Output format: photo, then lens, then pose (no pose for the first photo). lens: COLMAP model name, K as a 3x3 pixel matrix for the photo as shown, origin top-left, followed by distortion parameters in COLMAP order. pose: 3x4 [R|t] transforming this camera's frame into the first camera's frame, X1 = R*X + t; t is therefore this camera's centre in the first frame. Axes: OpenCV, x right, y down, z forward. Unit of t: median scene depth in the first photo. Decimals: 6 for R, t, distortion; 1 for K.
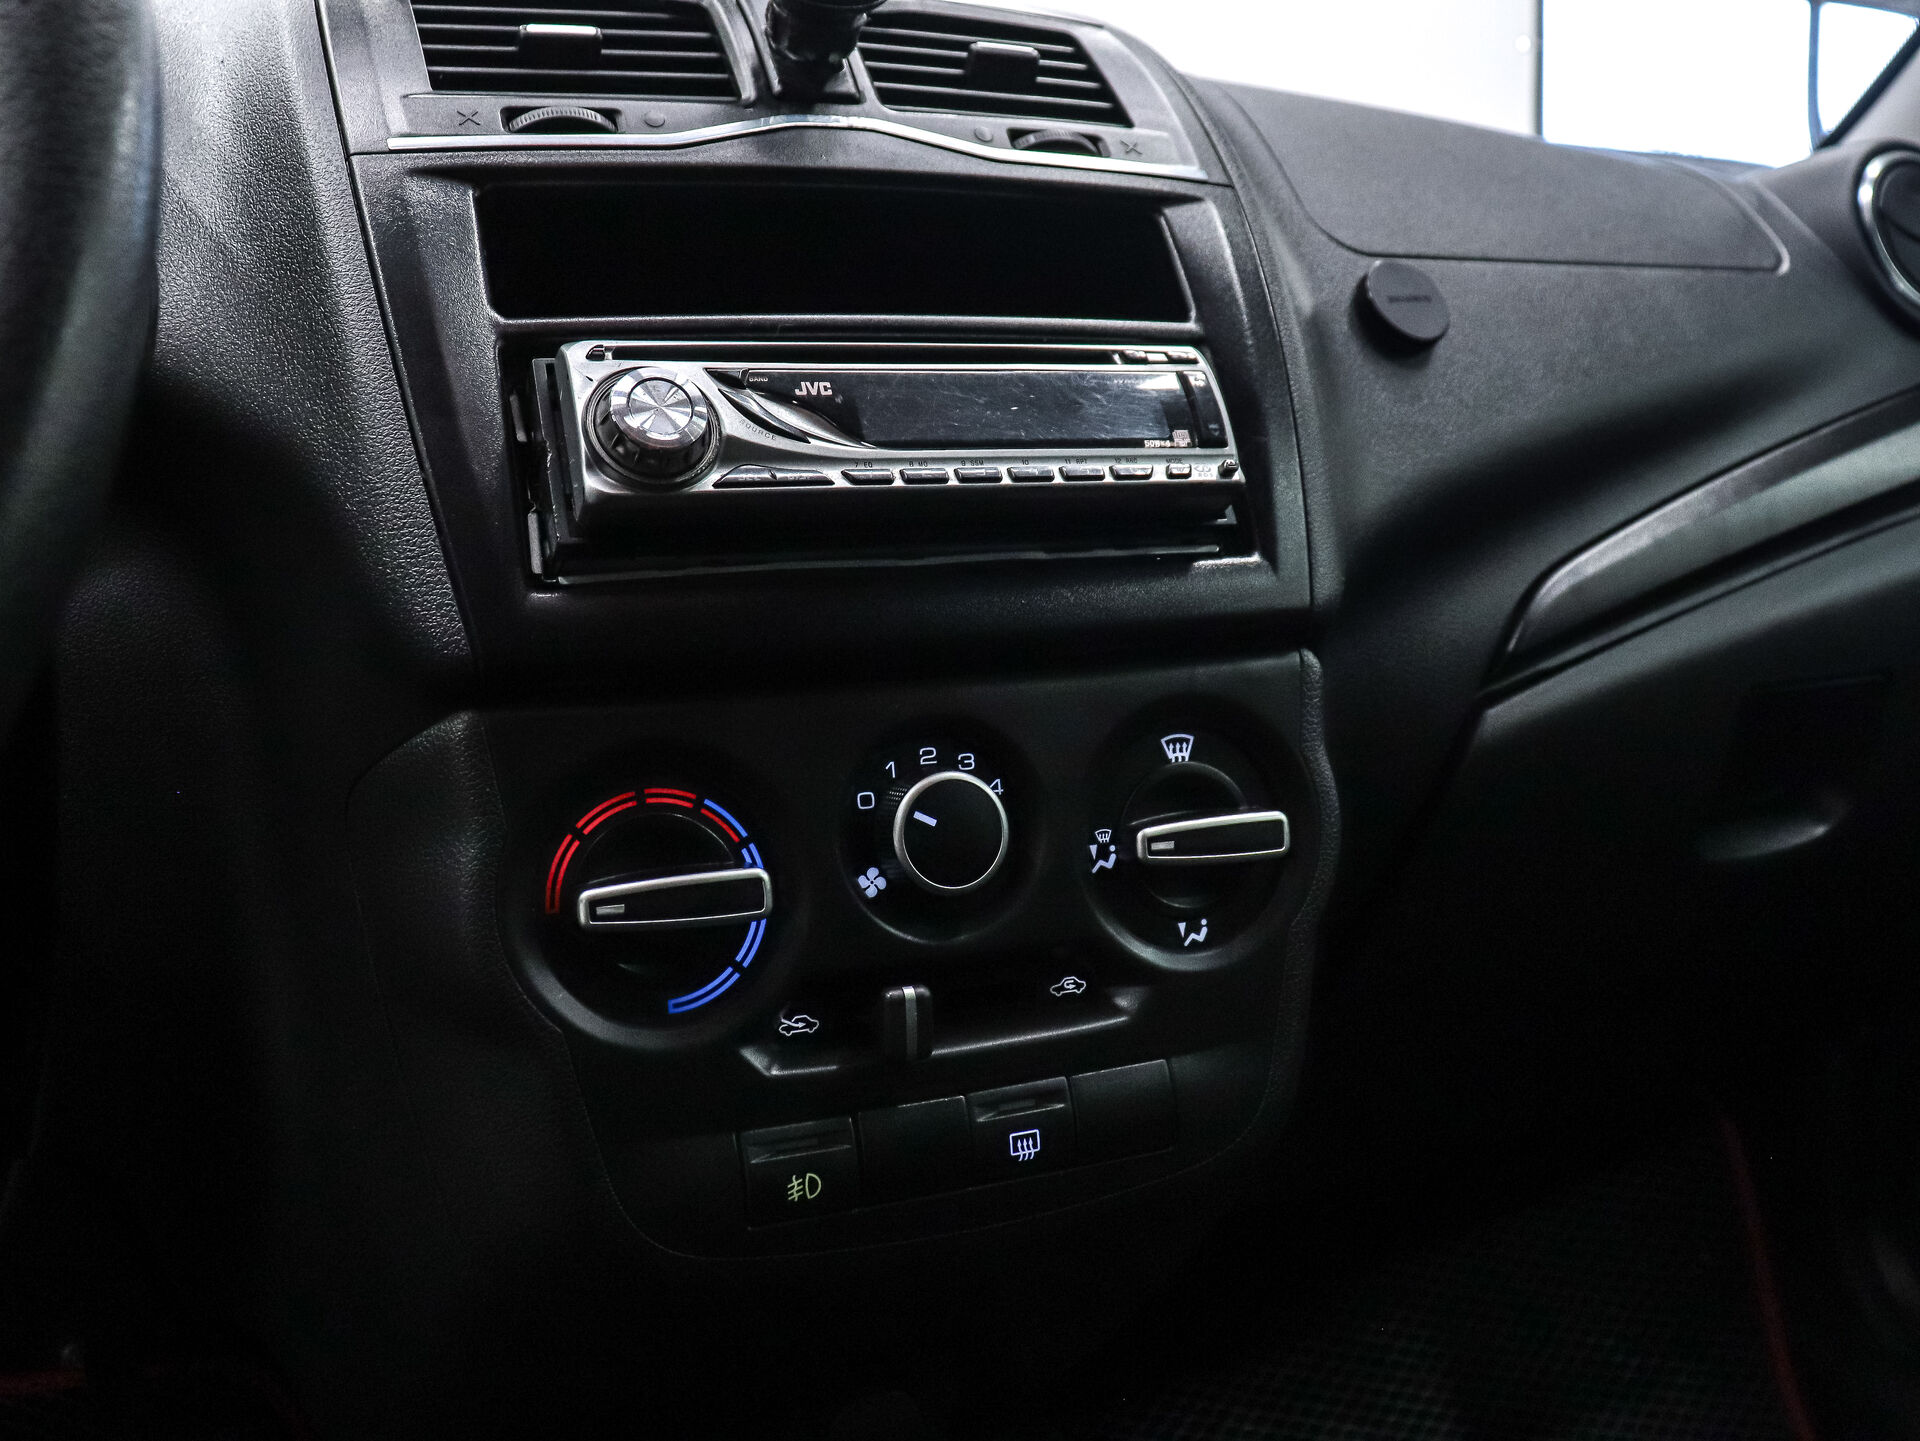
lens RADIAL K [[1846.2, 0, 960.0], [0, 1846.2, 720.5], [0, 0, 1]] dist [-0.190450, 0.132758]
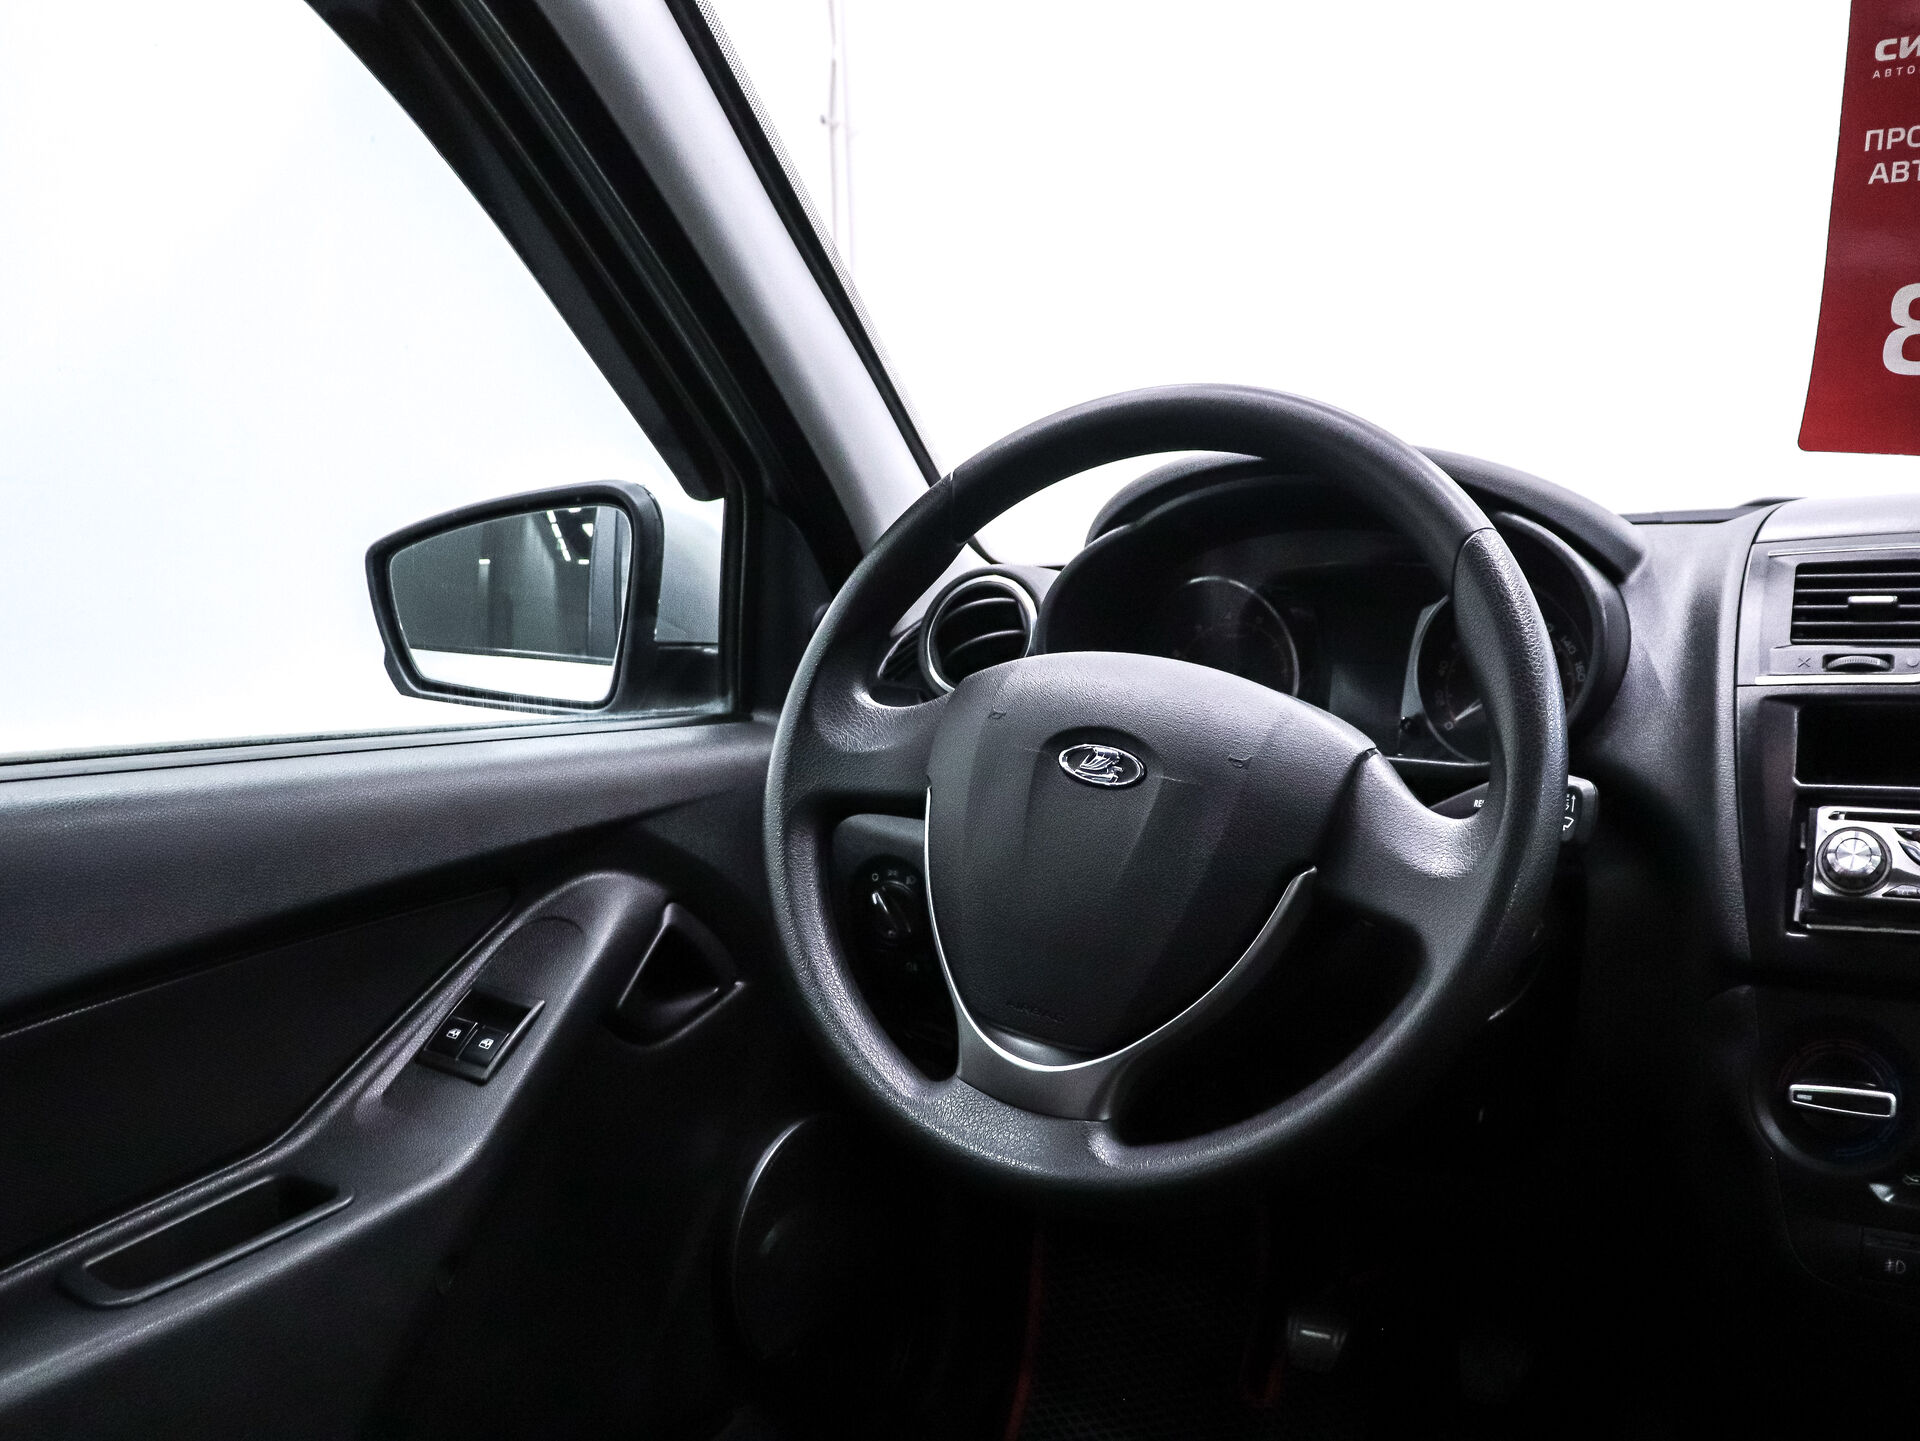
lens RADIAL K [[1787.0, 0, 939.1], [0, 1787.0, 726.5], [0, 0, 1]] dist [-0.171052, 0.146615]
pose [[0.586823, 0.092249, -0.804443, 0.637651], [-0.090421, 0.994741, 0.048111, -0.266167], [0.804651, 0.044506, 0.592078, -0.779010]]
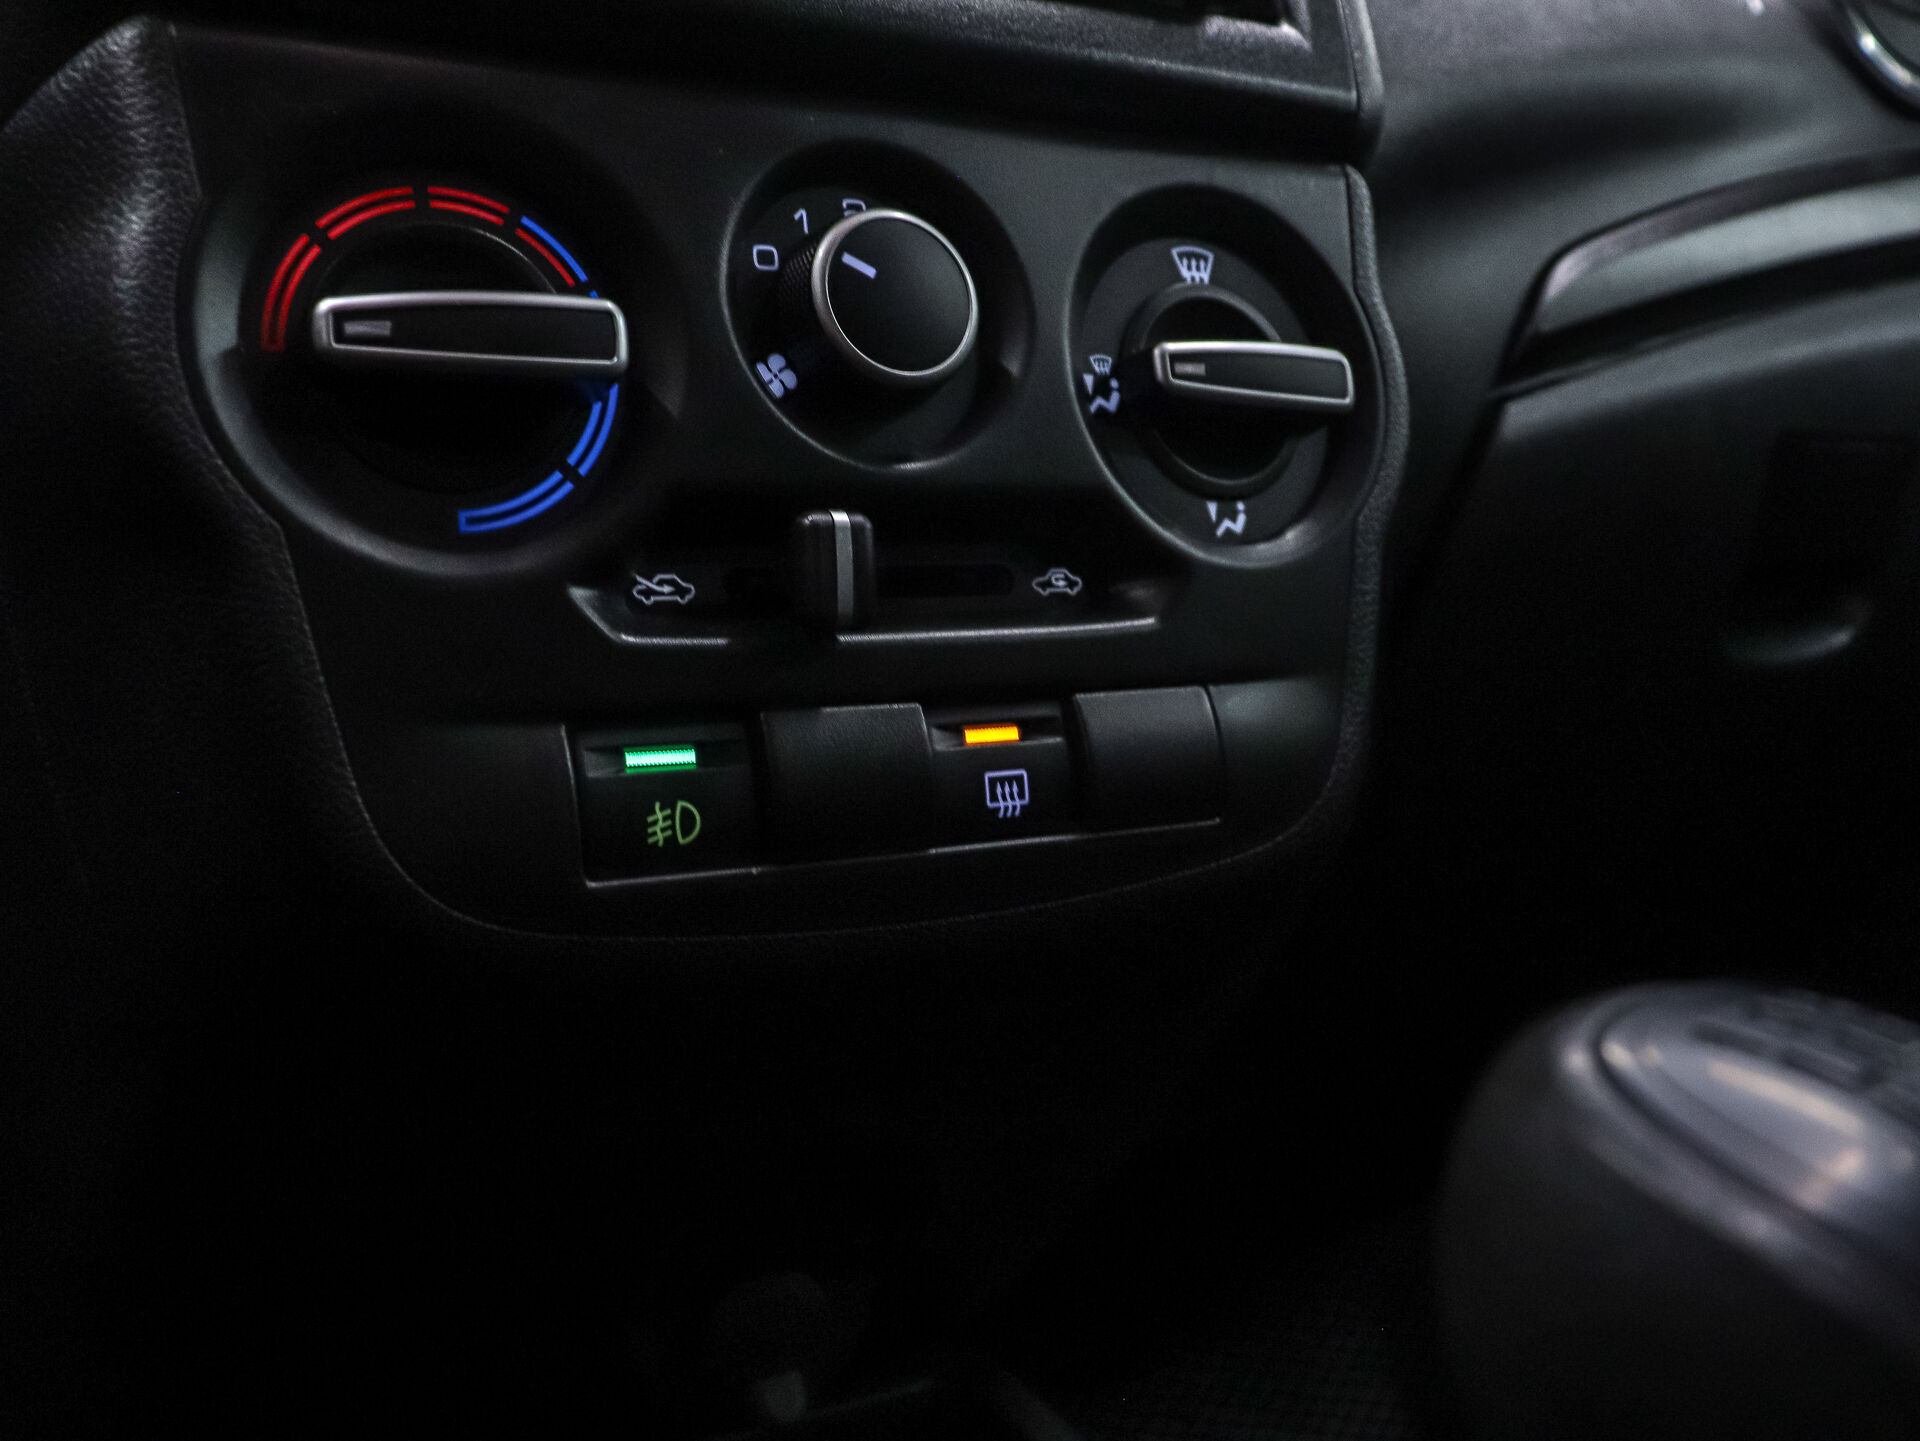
lens RADIAL K [[1787.0, 0, 939.1], [0, 1787.0, 726.5], [0, 0, 1]] dist [-0.171052, 0.146615]
pose [[0.994711, -0.013218, 0.101859, -0.053261], [0.021373, 0.996614, -0.079393, 0.252250], [-0.100465, 0.081150, 0.991626, 0.357618]]
